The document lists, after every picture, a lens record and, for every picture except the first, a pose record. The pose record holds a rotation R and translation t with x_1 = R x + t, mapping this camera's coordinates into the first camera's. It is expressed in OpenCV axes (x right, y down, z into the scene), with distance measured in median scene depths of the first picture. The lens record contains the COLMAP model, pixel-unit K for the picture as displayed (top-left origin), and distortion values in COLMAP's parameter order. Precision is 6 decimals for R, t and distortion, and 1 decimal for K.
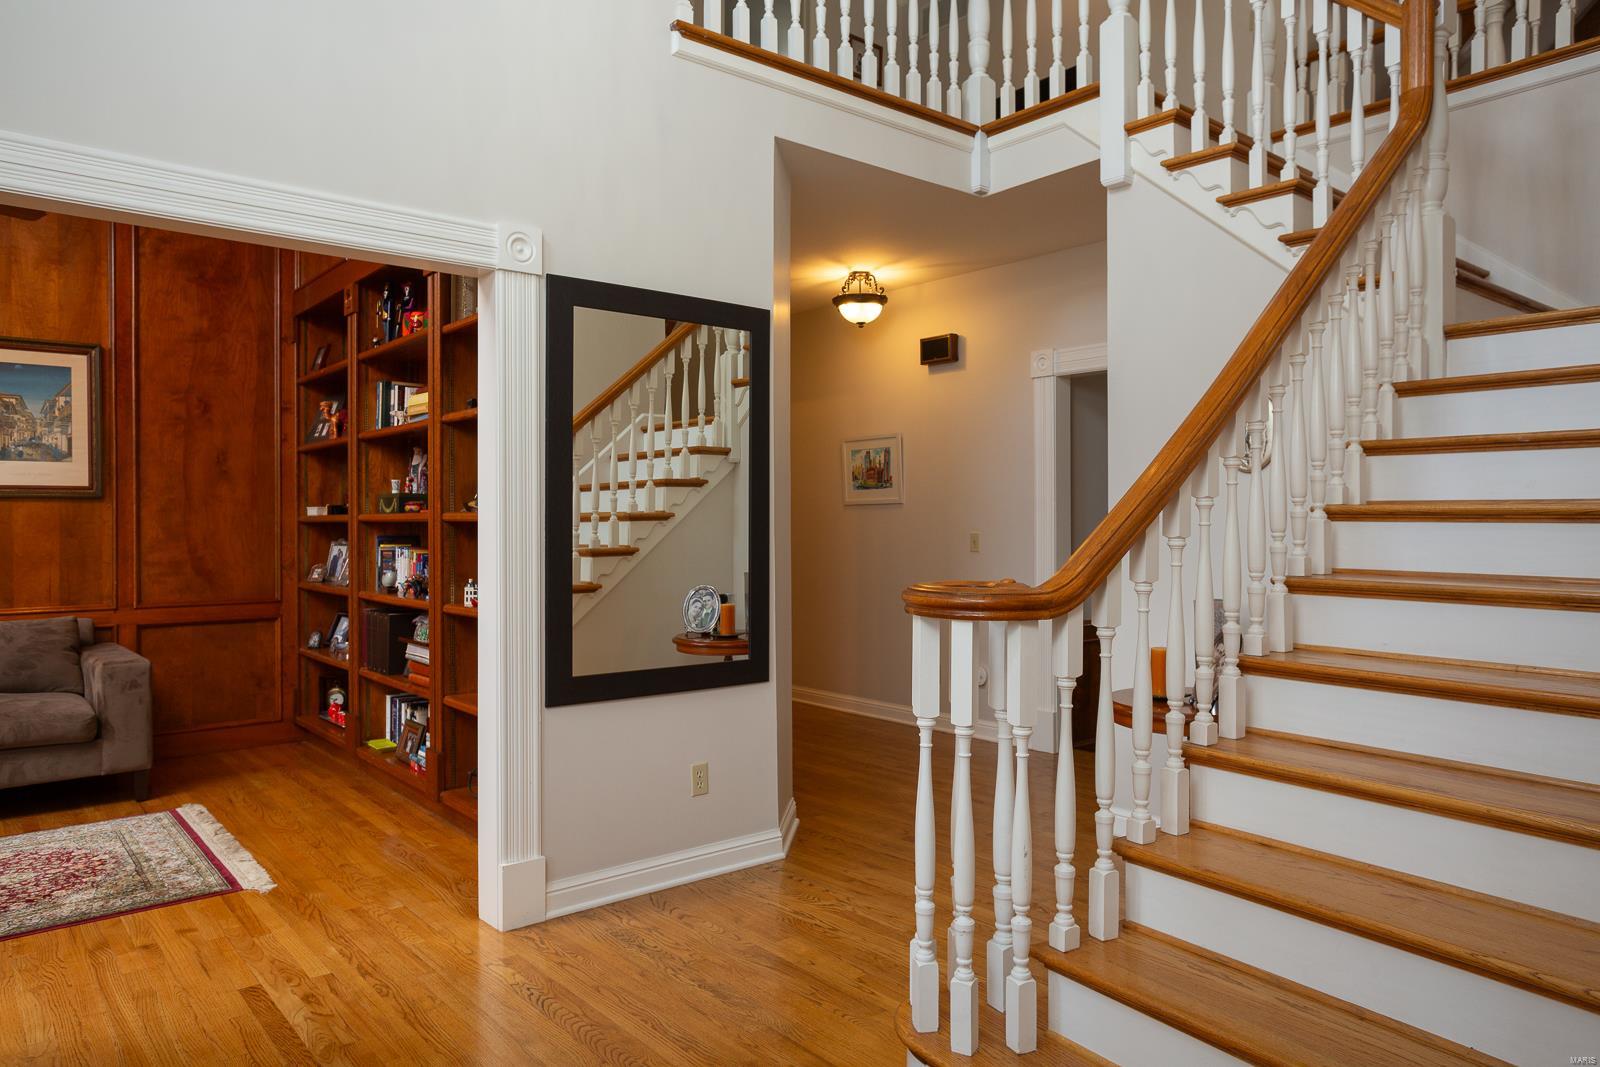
lens RADIAL K [[1079.5, 0, 799.0], [0, 1079.5, 527.0], [0, 0, 1]] dist [-0.007740, 0.001877]
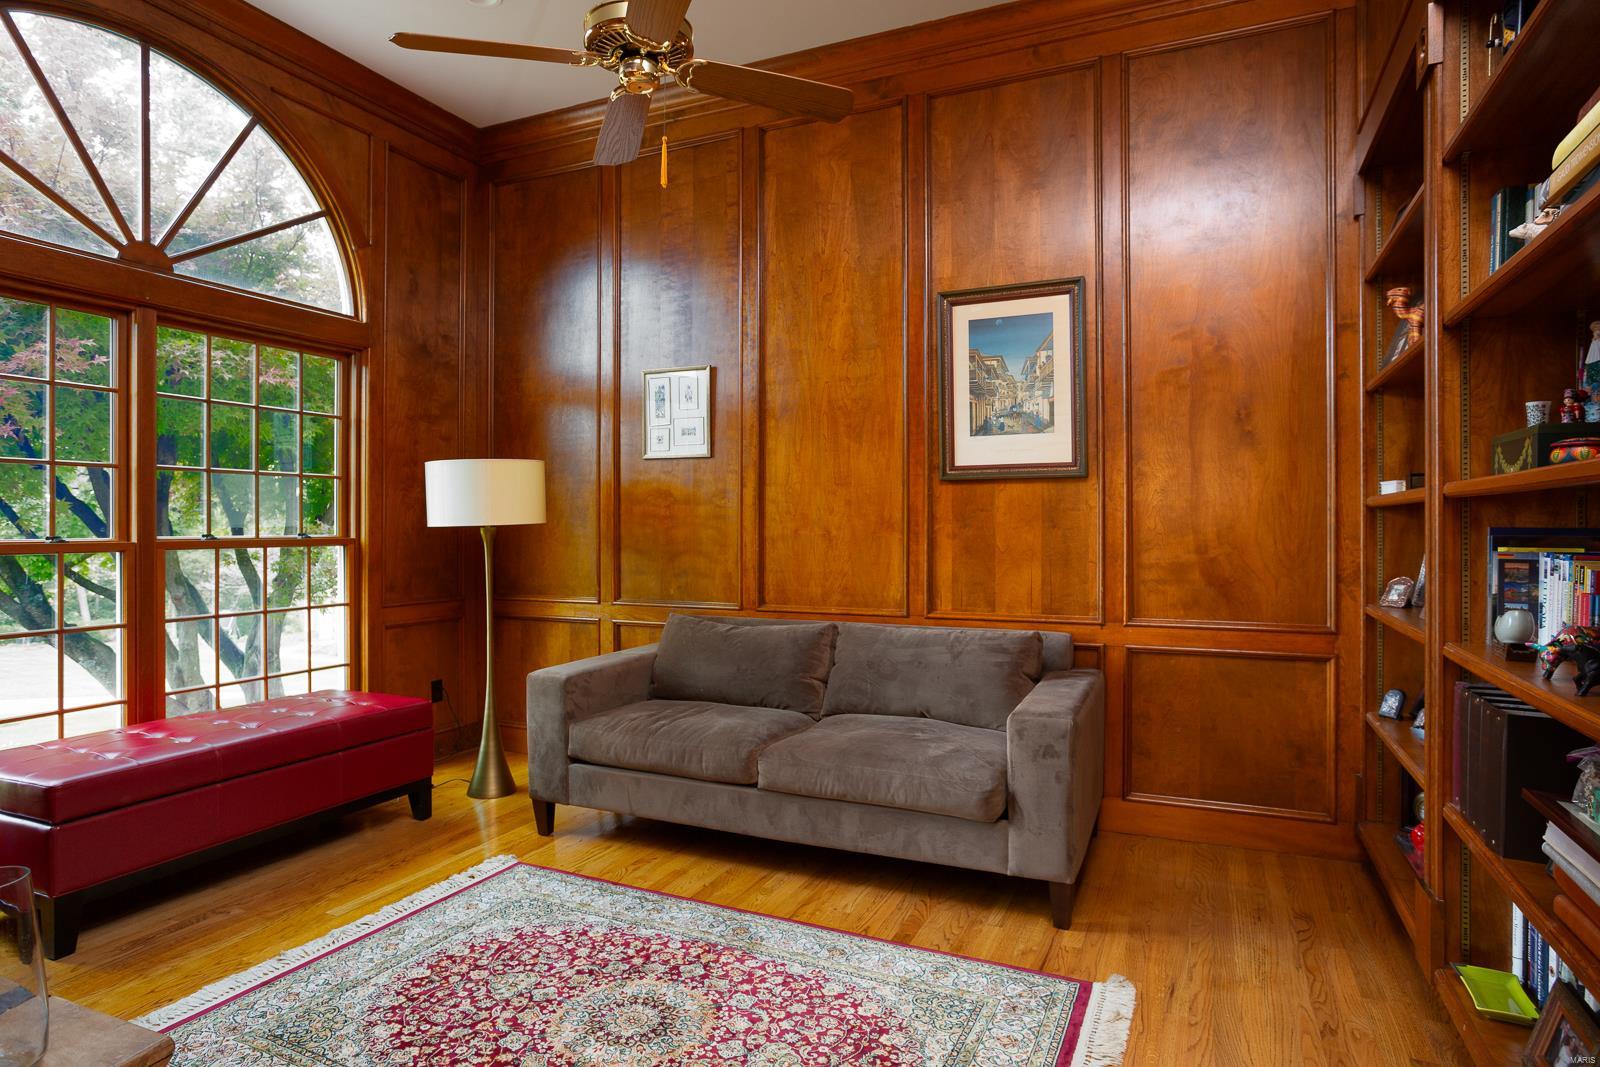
lens RADIAL K [[883.2, 0, 797.6], [0, 883.2, 523.6], [0, 0, 1]] dist [-0.019700, 0.001303]
pose [[0.445531, 0.001822, -0.895264, -0.181221], [-0.005891, 0.999982, -0.000896, 0.008111], [0.895247, 0.005673, 0.445534, 0.544518]]
